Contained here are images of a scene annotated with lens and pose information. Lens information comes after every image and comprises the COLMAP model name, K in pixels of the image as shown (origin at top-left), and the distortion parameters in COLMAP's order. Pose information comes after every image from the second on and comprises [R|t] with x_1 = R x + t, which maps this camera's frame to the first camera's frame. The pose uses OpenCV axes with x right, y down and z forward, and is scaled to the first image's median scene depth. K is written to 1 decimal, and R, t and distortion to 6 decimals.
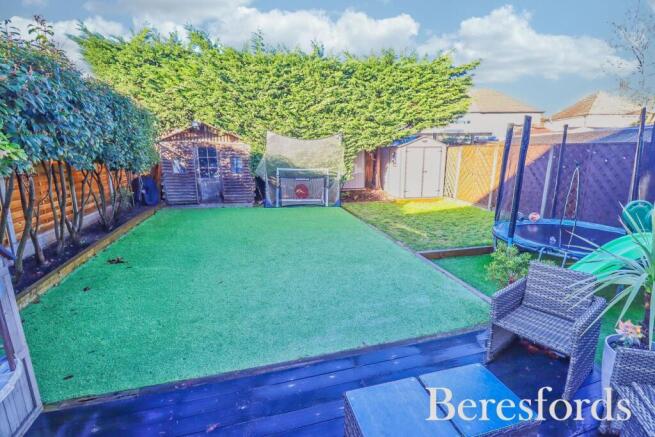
lens RADIAL K [[320.0, 0, 329.1], [0, 320.0, 218.4], [0, 0, 1]] dist [-0.009603, -0.006200]
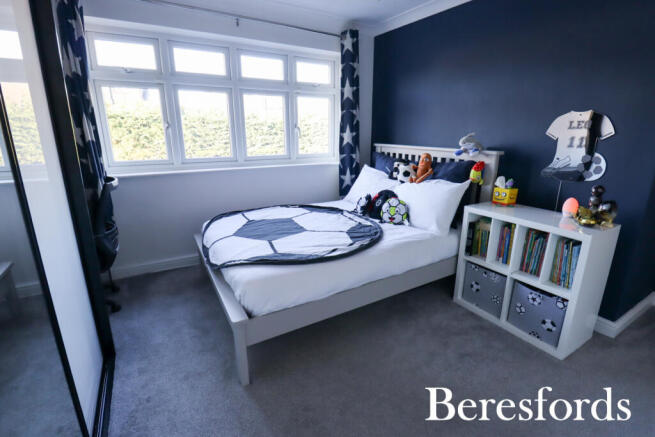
lens RADIAL K [[320.0, 0, 328.2], [0, 320.0, 218.7], [0, 0, 1]] dist [-0.009603, -0.006200]
pose [[0.967673, -0.064322, 0.243866, -0.088473], [0.051154, 0.996889, 0.059959, -0.073080], [-0.246964, -0.045546, 0.967954, -0.691702]]
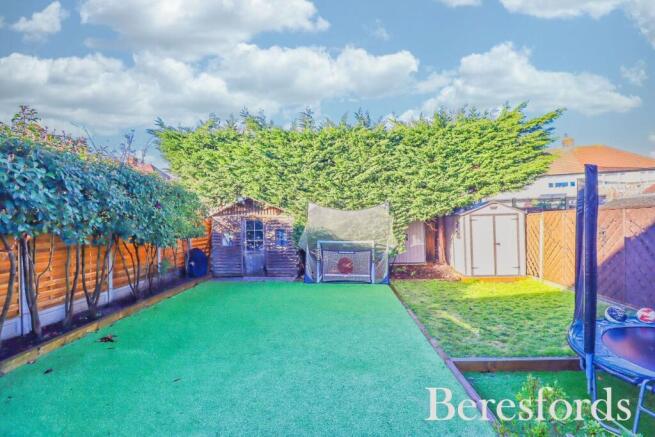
lens RADIAL K [[320.0, 0, 330.5], [0, 320.0, 215.9], [0, 0, 1]] dist [-0.009603, -0.006200]
pose [[0.958851, -0.025313, -0.282780, 0.141337], [-0.038547, 0.975187, -0.217999, -0.025278], [0.281282, 0.219929, 0.934083, 0.118141]]
